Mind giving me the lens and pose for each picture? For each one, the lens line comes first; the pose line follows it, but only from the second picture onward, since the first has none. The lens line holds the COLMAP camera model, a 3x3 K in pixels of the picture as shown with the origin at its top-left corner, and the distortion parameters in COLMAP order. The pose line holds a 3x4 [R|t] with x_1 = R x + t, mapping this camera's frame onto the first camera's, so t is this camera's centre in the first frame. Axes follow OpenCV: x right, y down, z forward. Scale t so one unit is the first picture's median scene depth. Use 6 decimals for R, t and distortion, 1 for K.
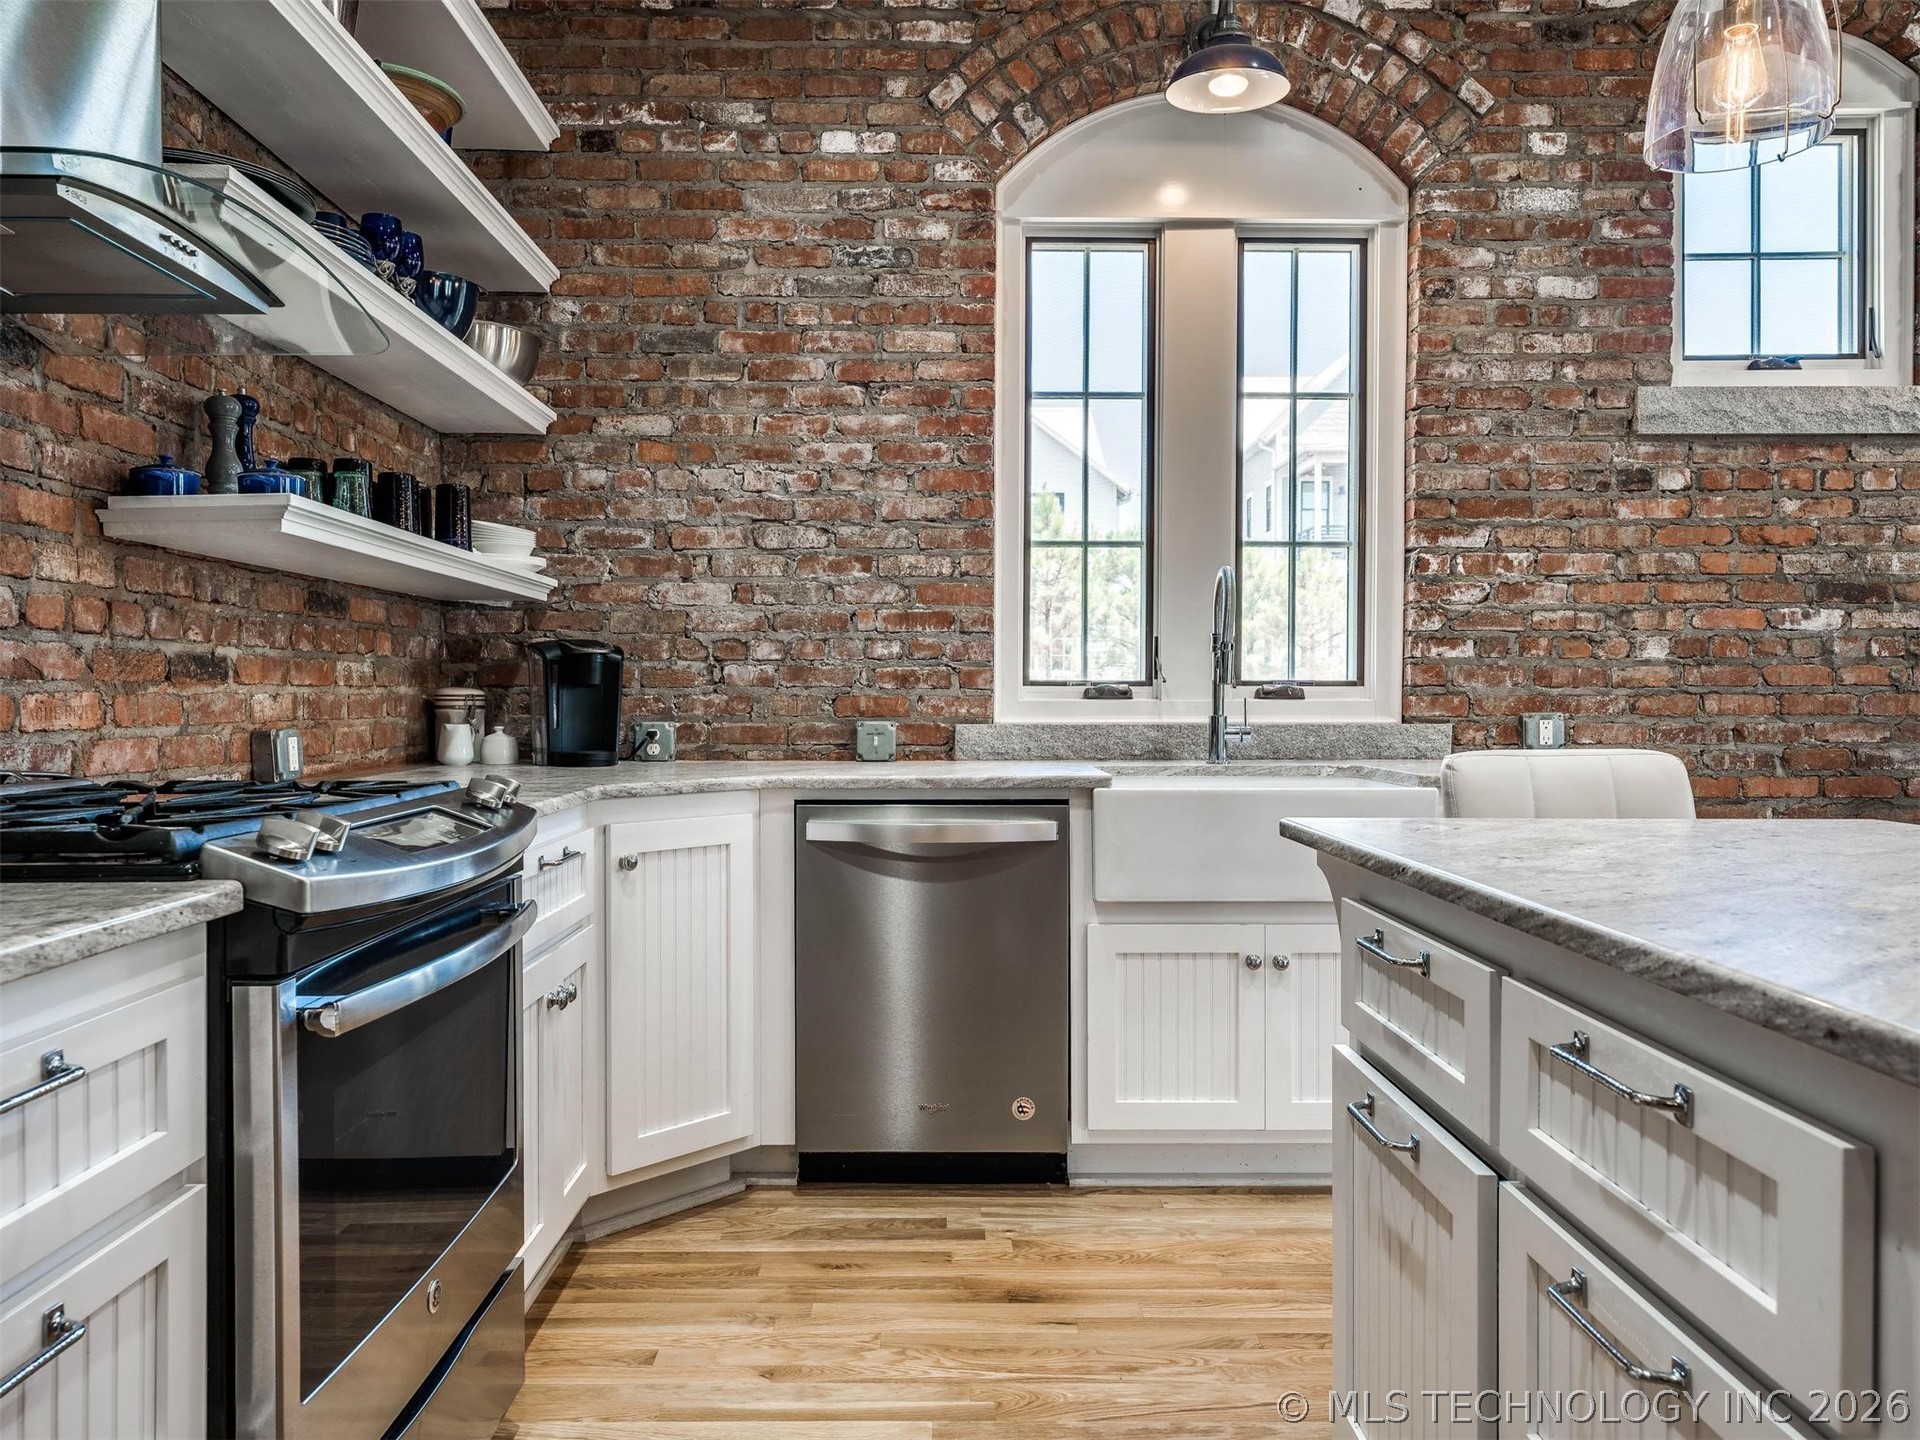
lens RADIAL K [[1385.1, 0, 932.2], [0, 1385.1, 715.2], [0, 0, 1]] dist [0.012520, 0.000763]
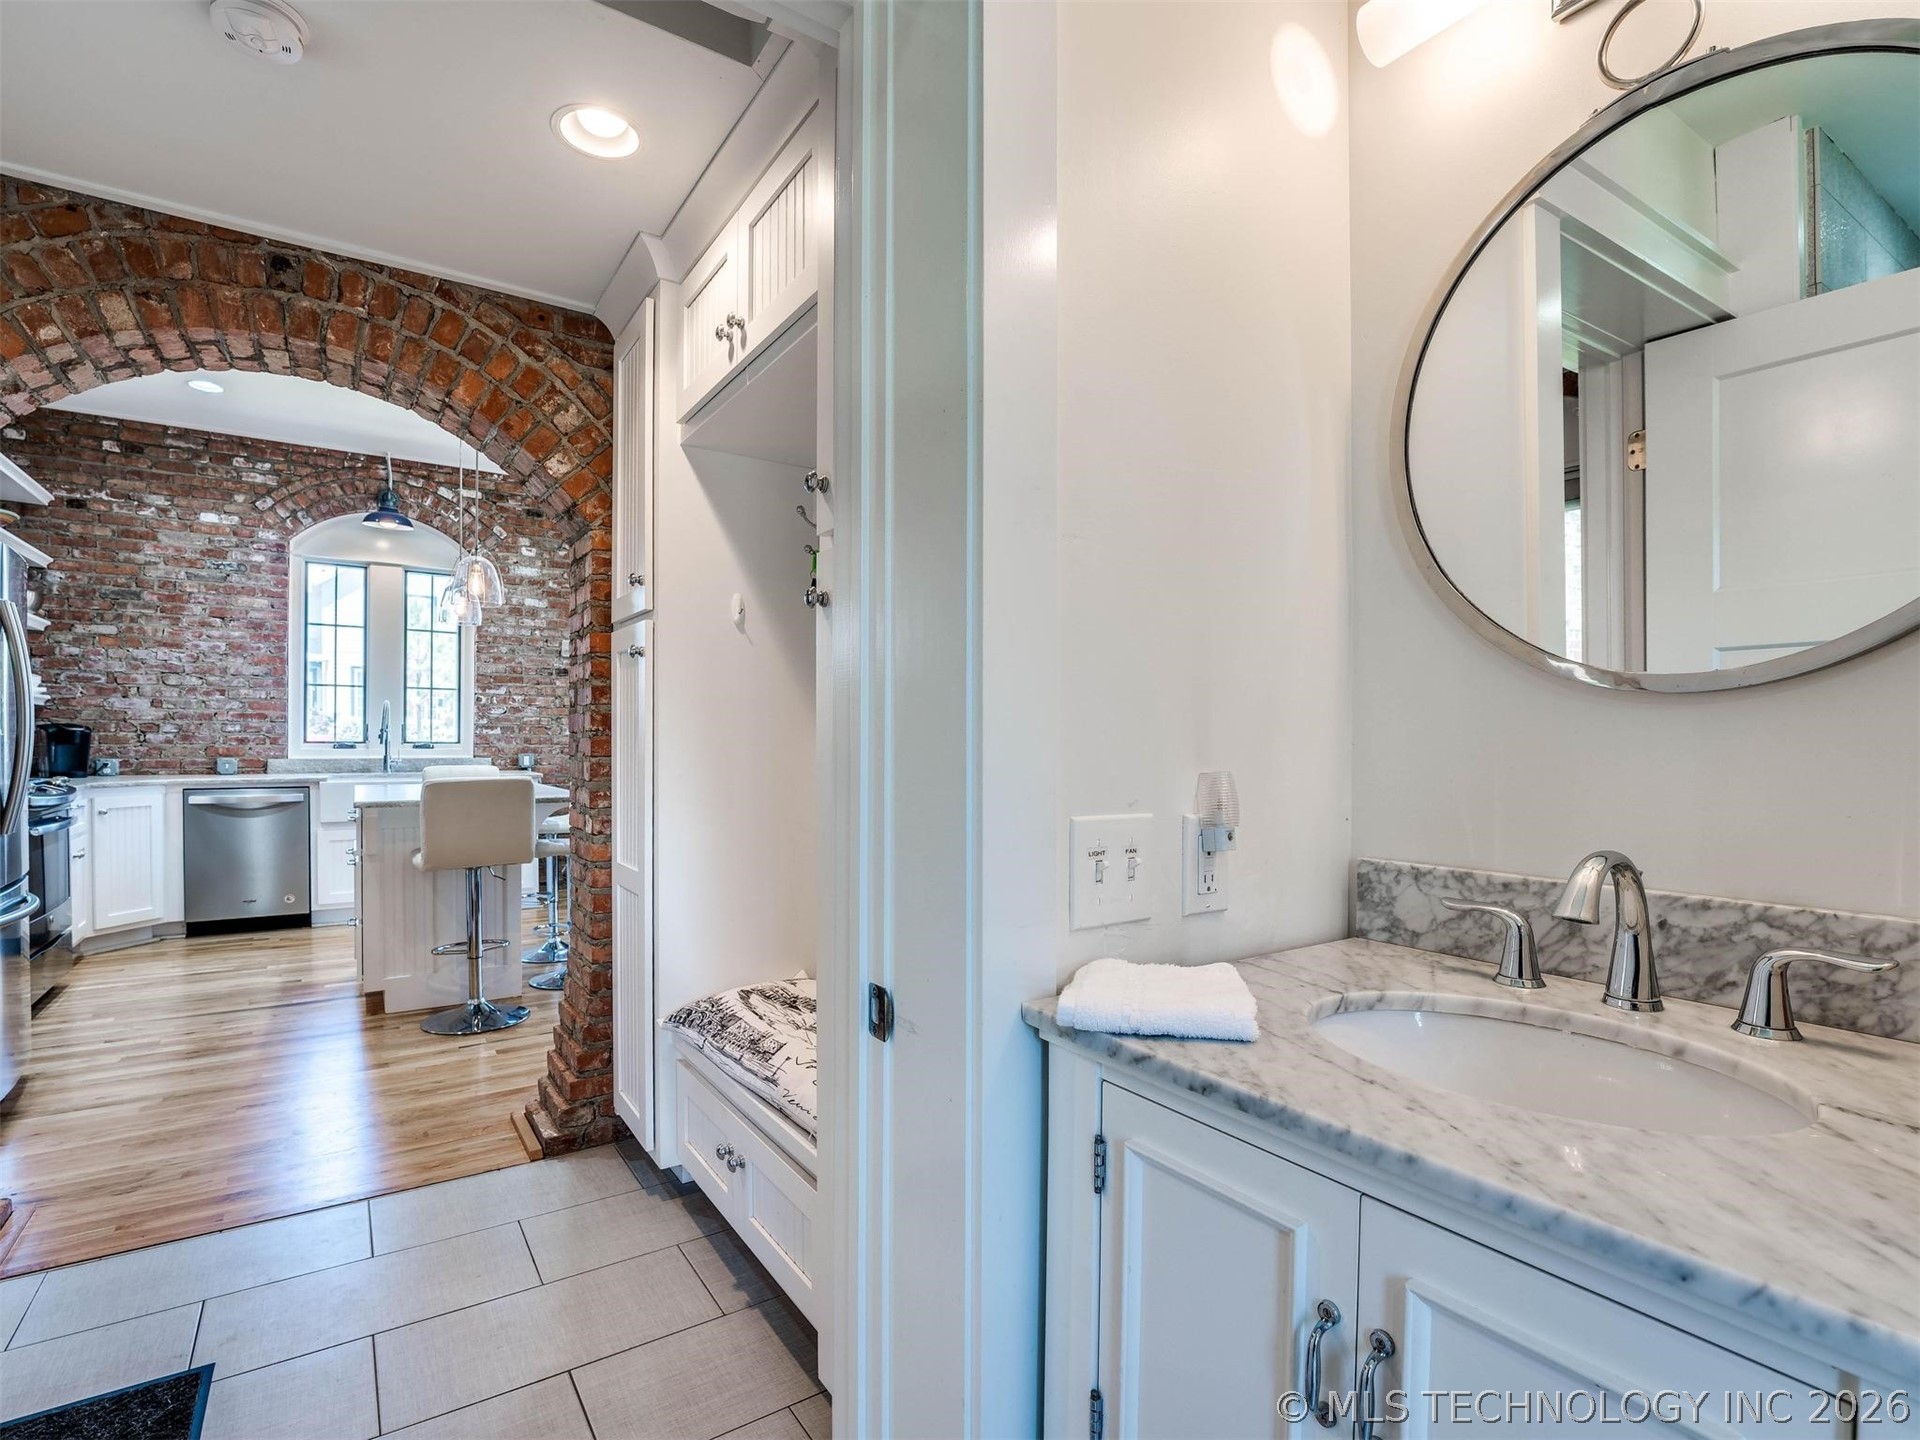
lens RADIAL K [[890.2, 0, 964.2], [0, 890.2, 749.6], [0, 0, 1]] dist [-0.031931, 0.002790]
pose [[0.825202, -0.000728, 0.564838, 0.161388], [0.000168, 0.999999, 0.001042, -0.011789], [-0.564838, -0.000765, 0.825201, -0.977653]]
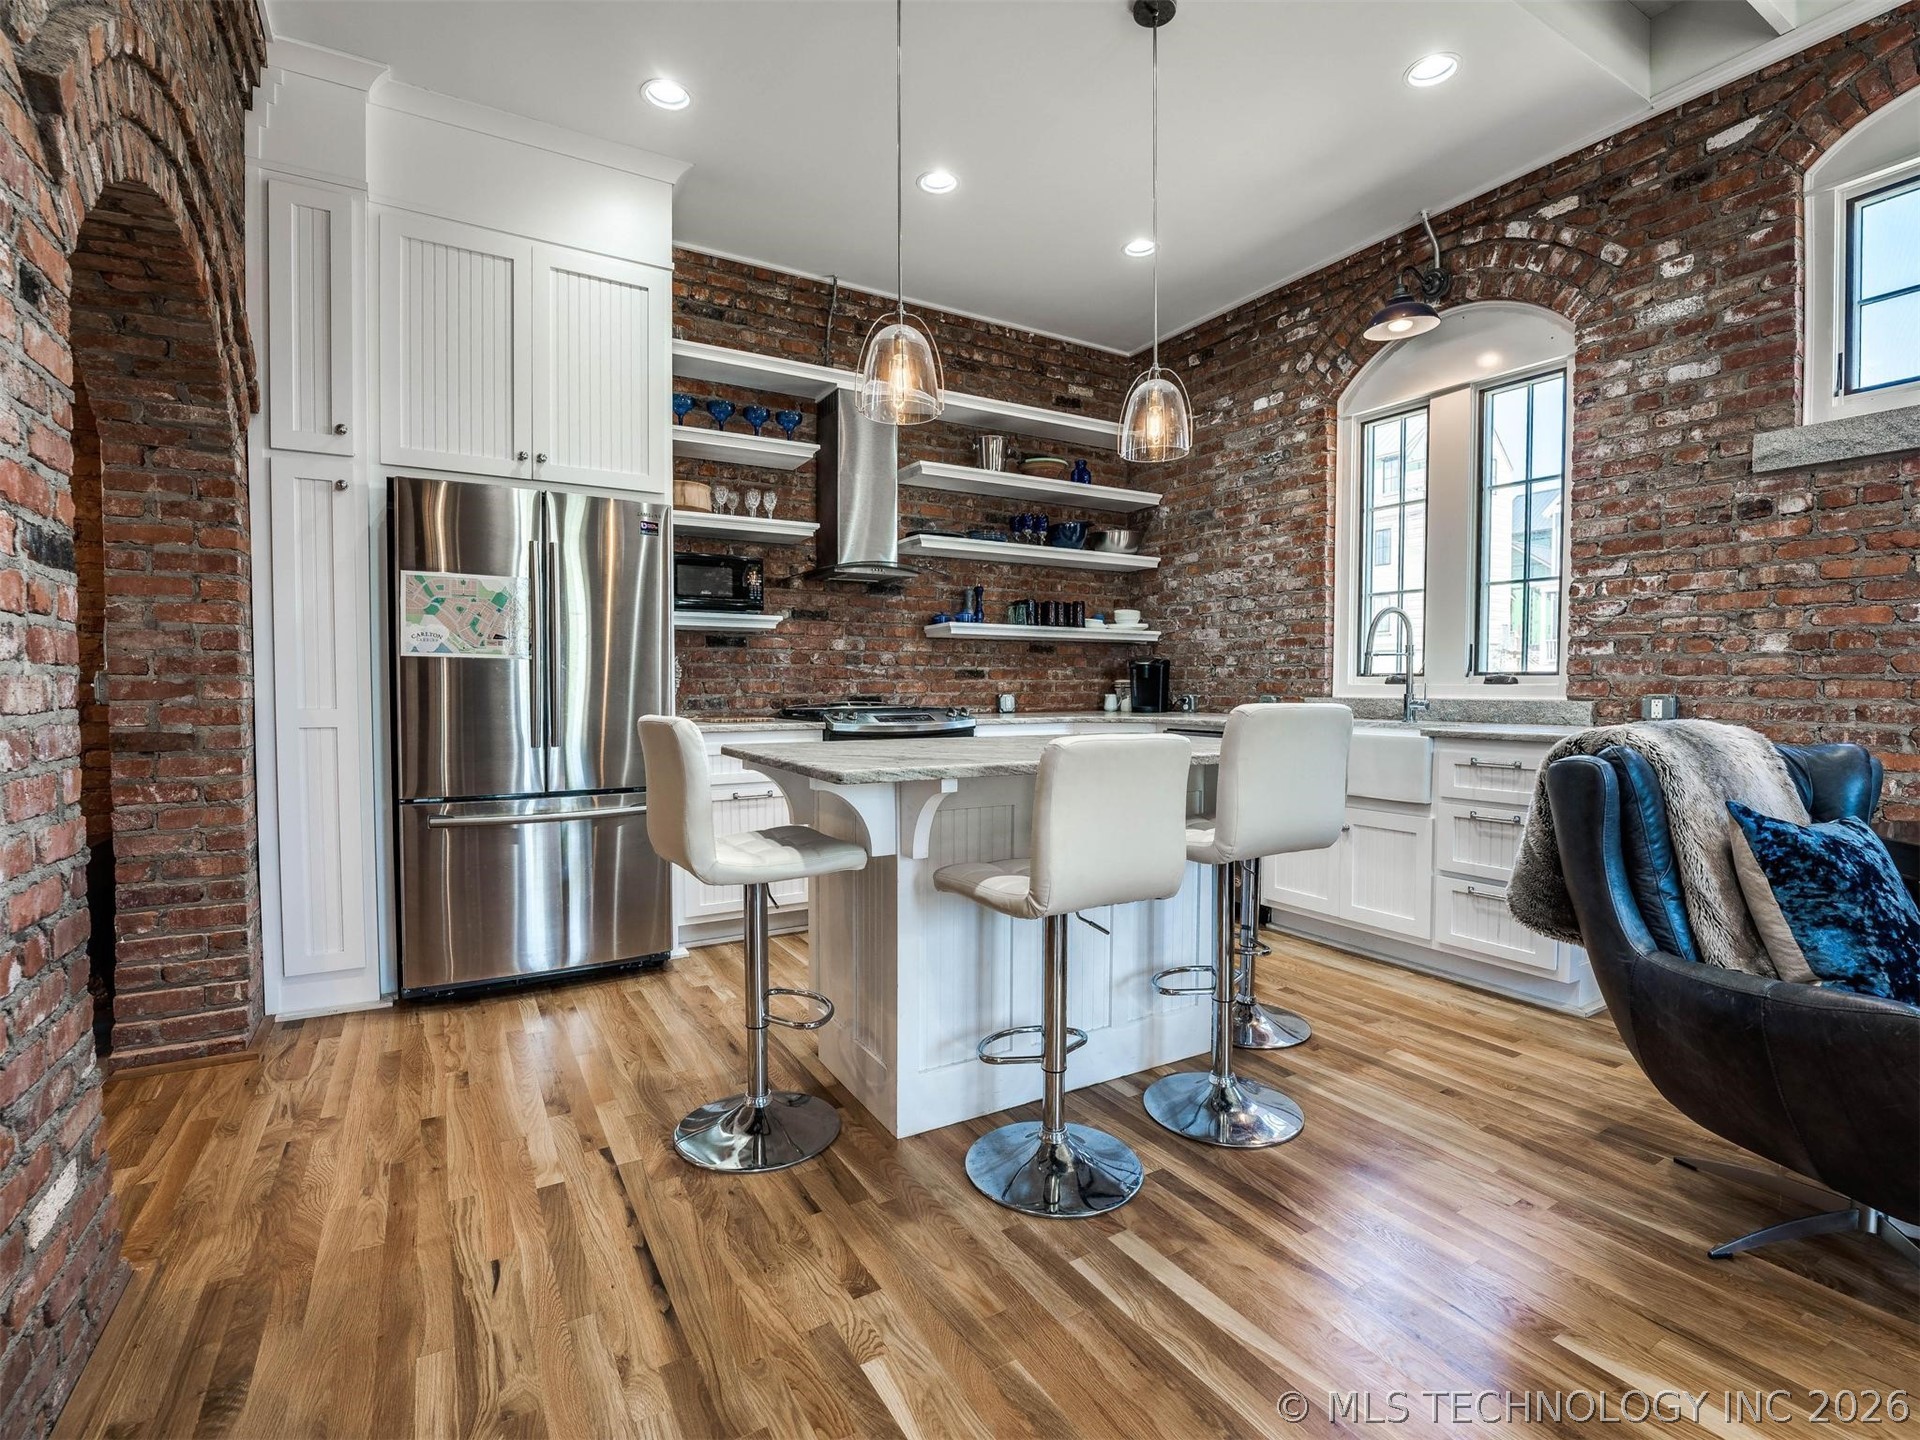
lens RADIAL K [[890.2, 0, 973.3], [0, 890.2, 732.4], [0, 0, 1]] dist [-0.031931, 0.002790]
pose [[0.507095, 0.047143, -0.860600, 0.836703], [-0.009383, 0.998746, 0.049181, 0.000238], [0.861839, -0.016864, 0.506902, -0.010155]]
